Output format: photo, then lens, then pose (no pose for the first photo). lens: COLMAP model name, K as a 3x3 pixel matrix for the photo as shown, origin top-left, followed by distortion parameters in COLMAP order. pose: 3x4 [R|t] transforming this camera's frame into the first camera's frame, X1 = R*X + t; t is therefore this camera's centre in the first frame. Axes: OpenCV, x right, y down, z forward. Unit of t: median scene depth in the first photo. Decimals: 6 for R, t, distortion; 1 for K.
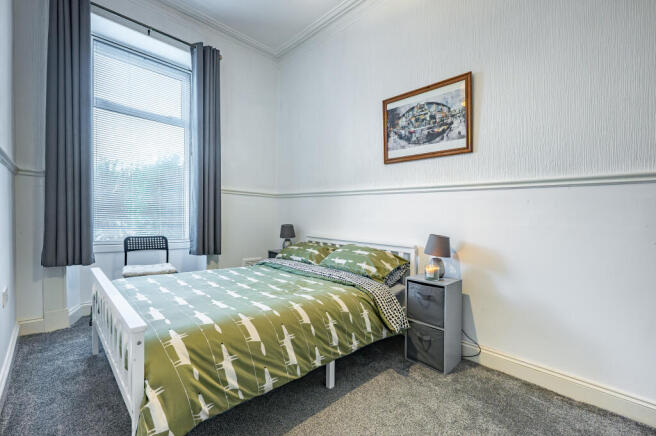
lens RADIAL K [[279.3, 0, 329.6], [0, 279.3, 215.1], [0, 0, 1]] dist [-0.000671, -0.000120]
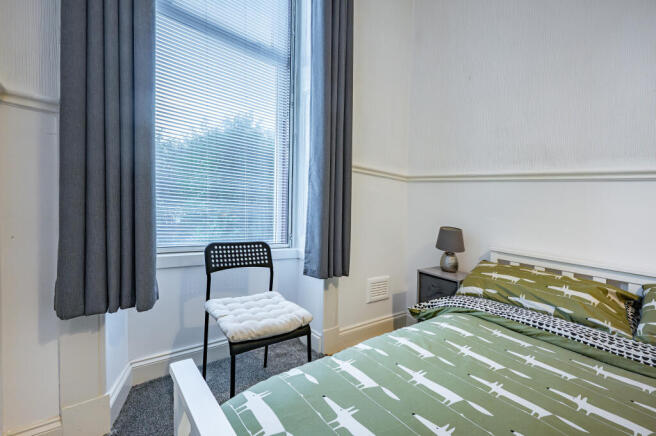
lens RADIAL K [[282.3, 0, 328.0], [0, 282.3, 218.0], [0, 0, 1]] dist [0.001773, -0.000105]
pose [[0.994894, 0.046921, -0.089352, -0.433215], [-0.042236, 0.997667, 0.053629, -0.011182], [0.091660, -0.049582, 0.994555, 0.460413]]
